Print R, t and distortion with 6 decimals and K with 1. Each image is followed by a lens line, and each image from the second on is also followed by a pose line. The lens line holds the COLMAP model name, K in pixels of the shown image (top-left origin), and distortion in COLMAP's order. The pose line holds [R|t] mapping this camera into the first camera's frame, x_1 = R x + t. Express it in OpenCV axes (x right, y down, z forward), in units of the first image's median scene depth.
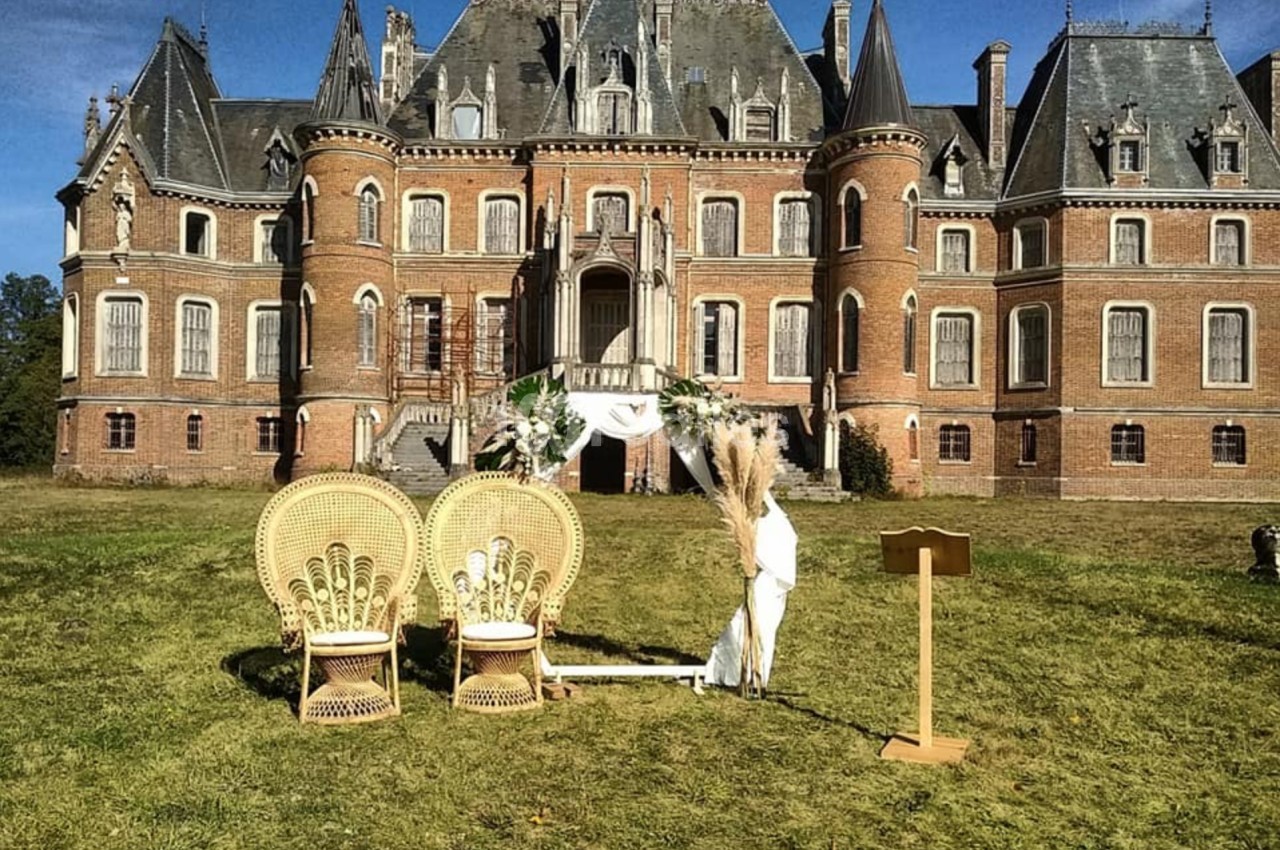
lens RADIAL K [[1240.4, 0, 636.5], [0, 1240.4, 387.4], [0, 0, 1]] dist [-0.011464, 0.005526]
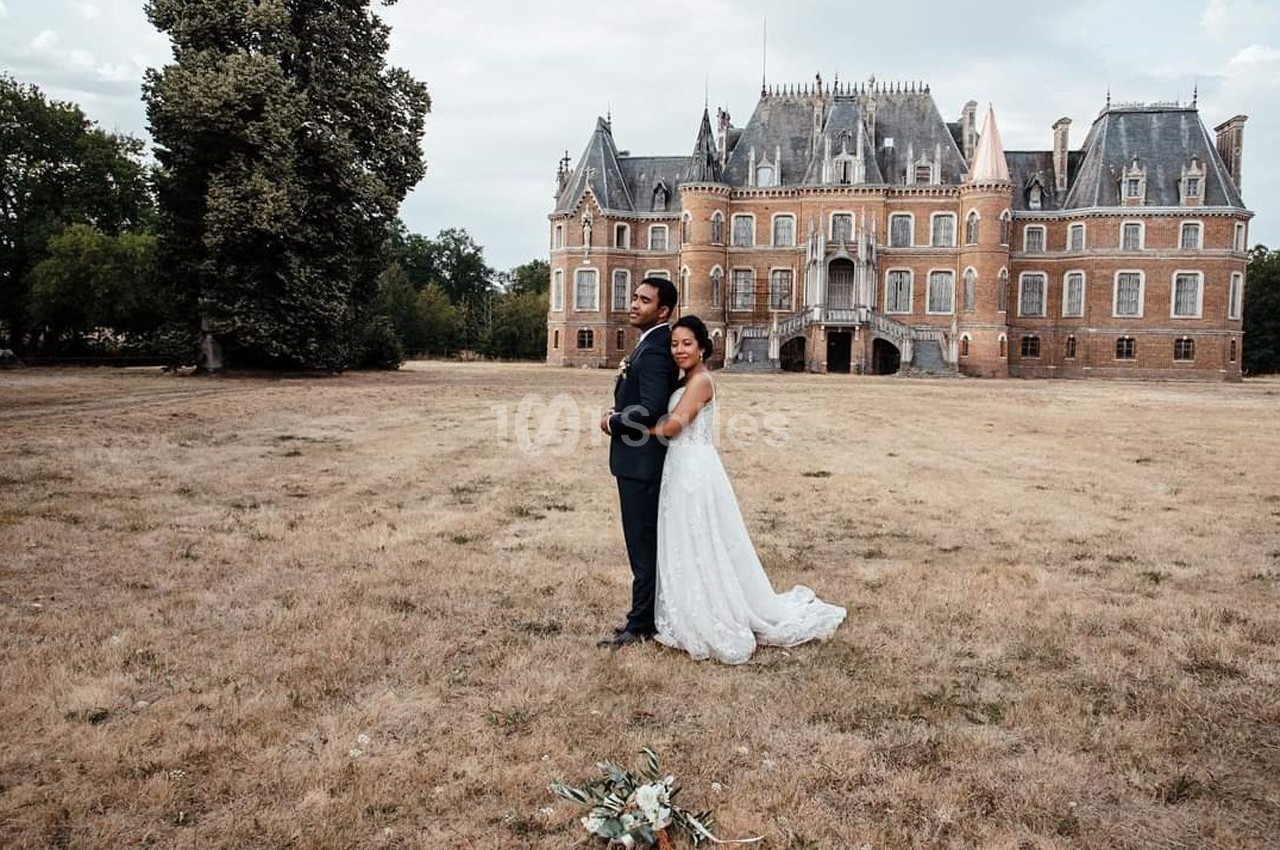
lens RADIAL K [[1240.4, 0, 636.5], [0, 1240.4, 387.4], [0, 0, 1]] dist [-0.011464, 0.005526]
pose [[0.990731, 0.010103, -0.135461, -0.065990], [0.002422, 0.995758, 0.091982, -0.063459], [0.135816, -0.091458, 0.986504, -0.848356]]
